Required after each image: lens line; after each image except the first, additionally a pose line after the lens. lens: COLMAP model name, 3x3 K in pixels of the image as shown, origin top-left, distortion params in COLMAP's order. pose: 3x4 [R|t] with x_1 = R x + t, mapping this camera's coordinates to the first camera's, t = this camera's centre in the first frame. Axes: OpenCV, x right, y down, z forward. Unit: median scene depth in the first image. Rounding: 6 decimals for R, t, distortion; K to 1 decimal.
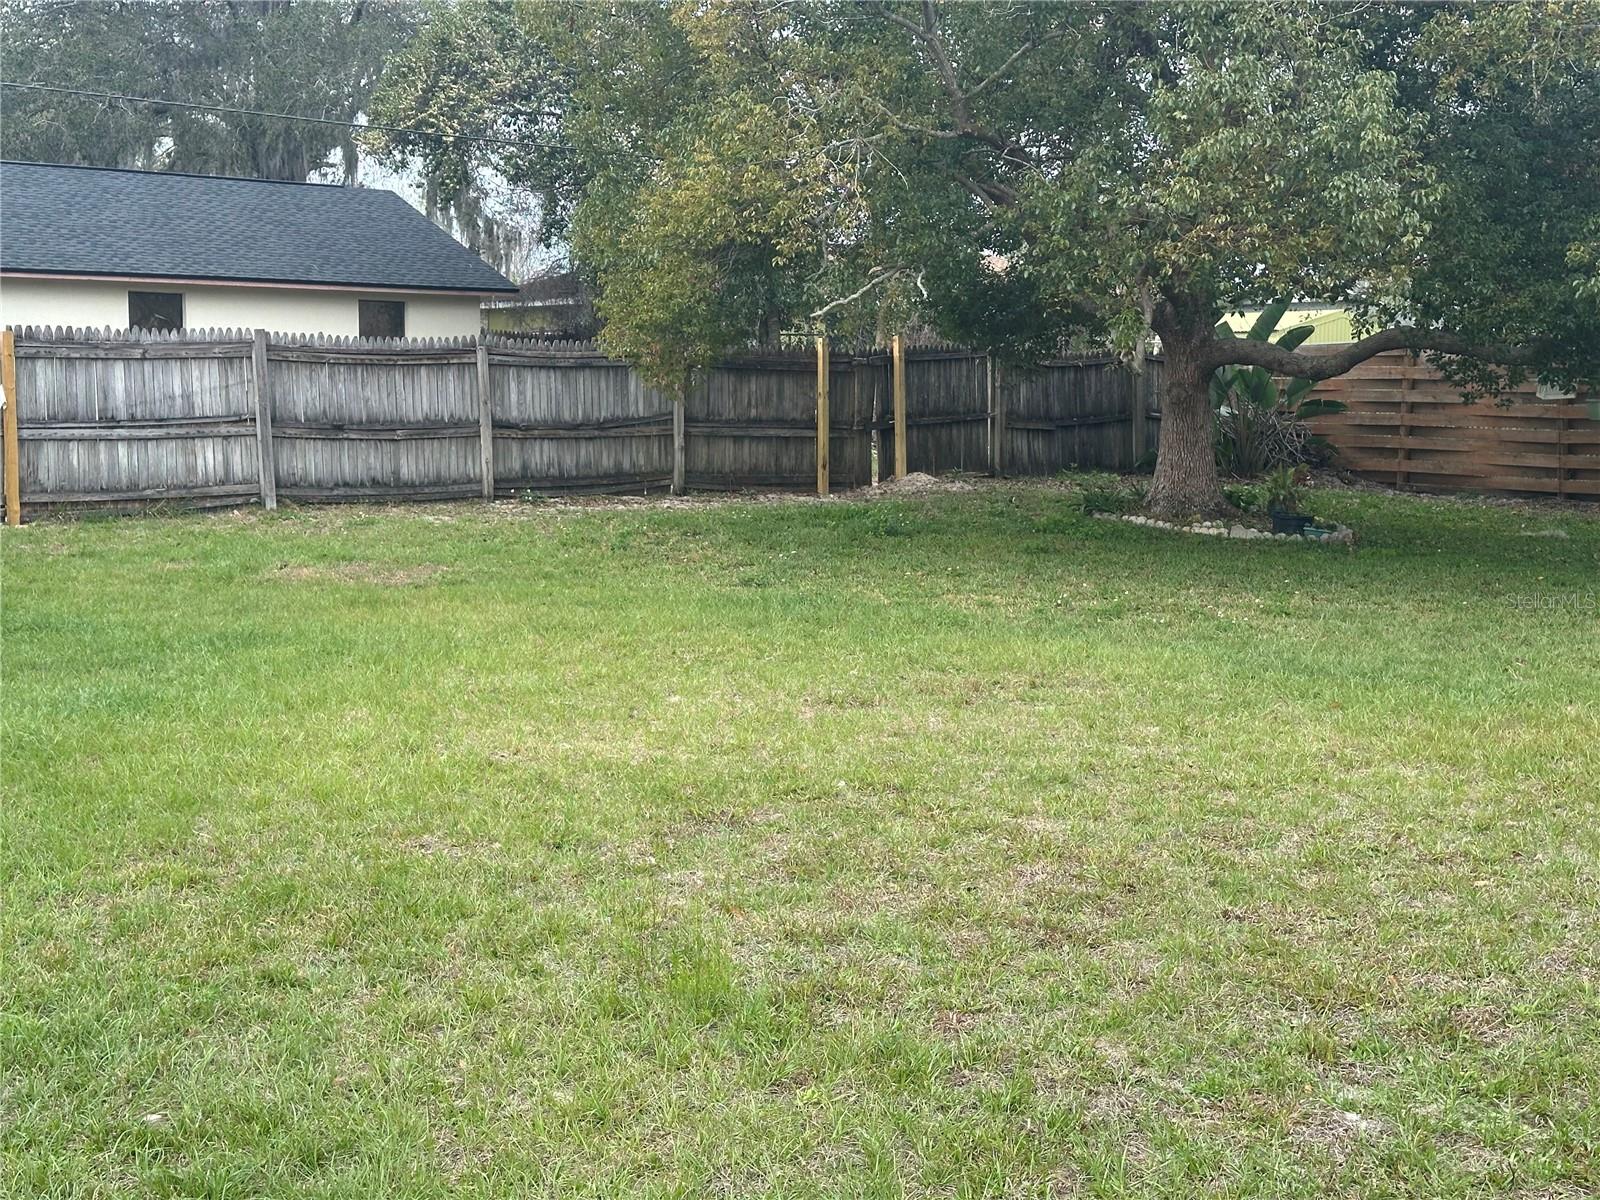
lens RADIAL K [[2239.2, 0, 801.0], [0, 2239.2, 602.5], [0, 0, 1]] dist [0.150639, 0.000000]
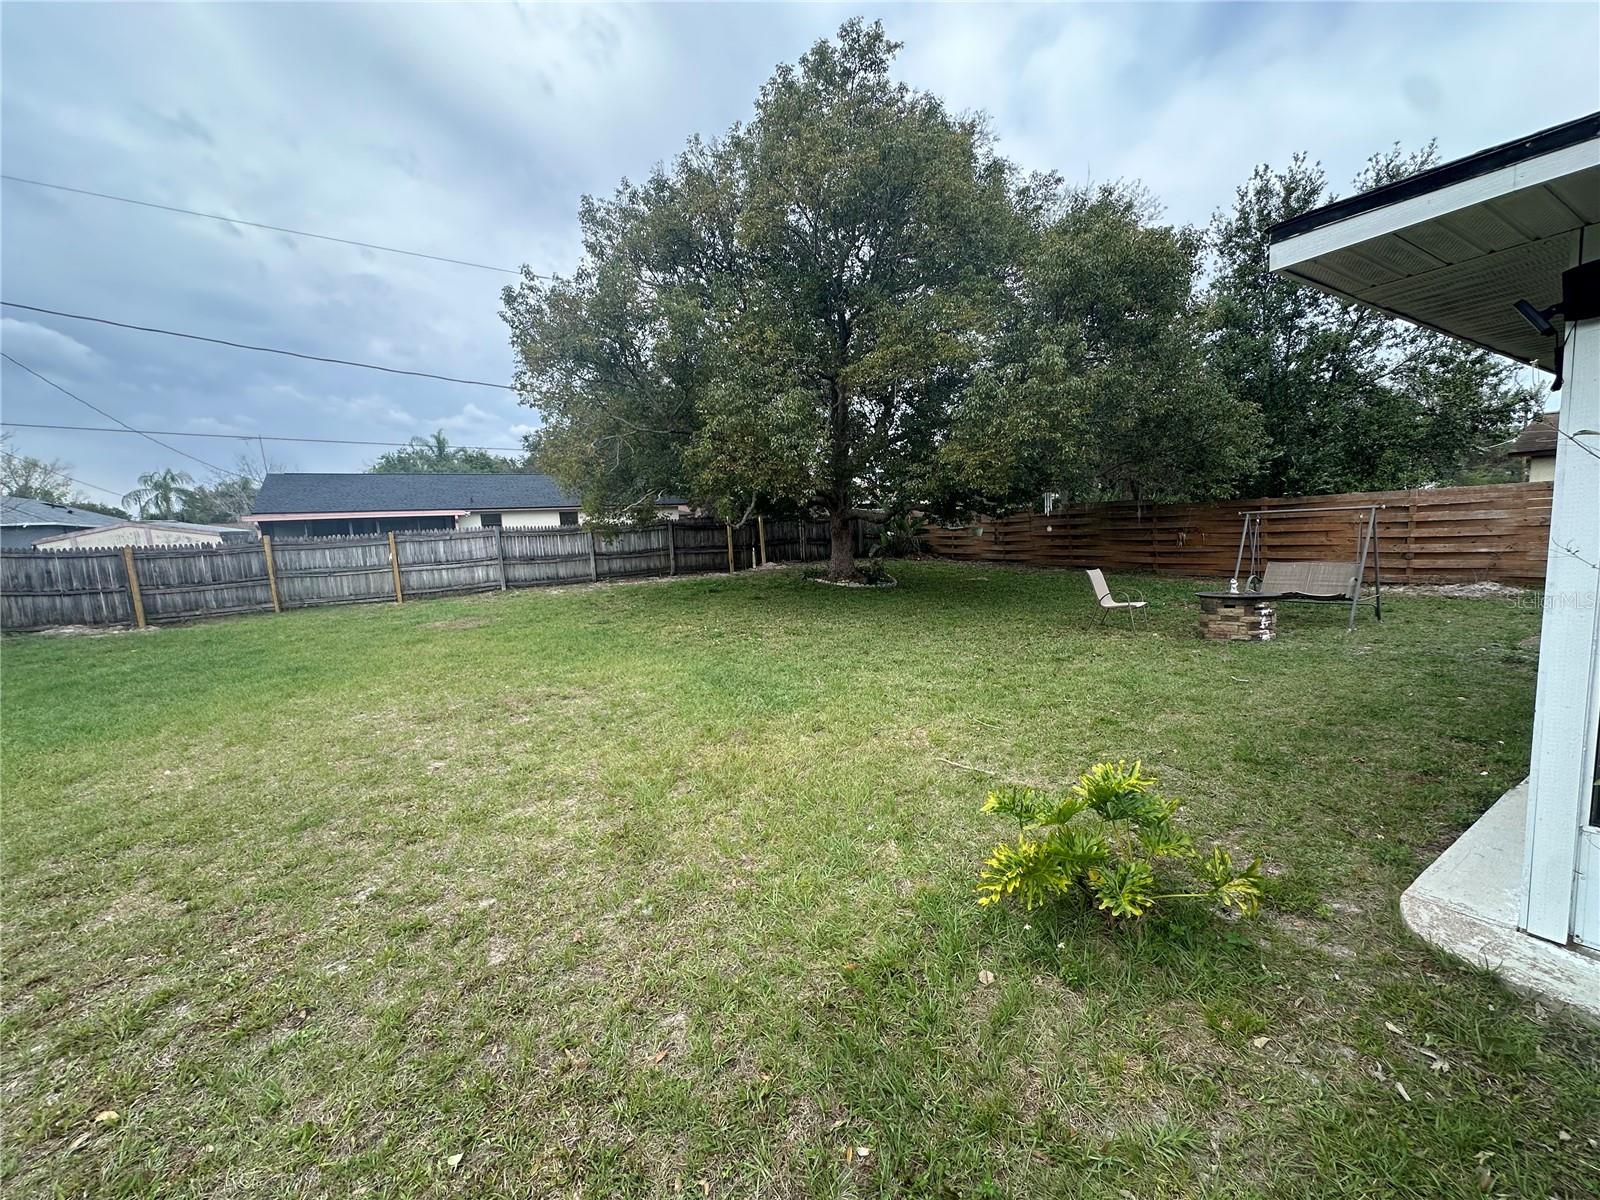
lens RADIAL K [[641.7, 0, 798.7], [0, 641.7, 598.7], [0, 0, 1]] dist [0.001396, -0.000028]
pose [[0.991839, -0.039555, -0.121203, 0.196307], [0.041541, 0.999040, 0.013904, -0.024353], [0.120537, -0.018825, 0.992530, 0.237006]]
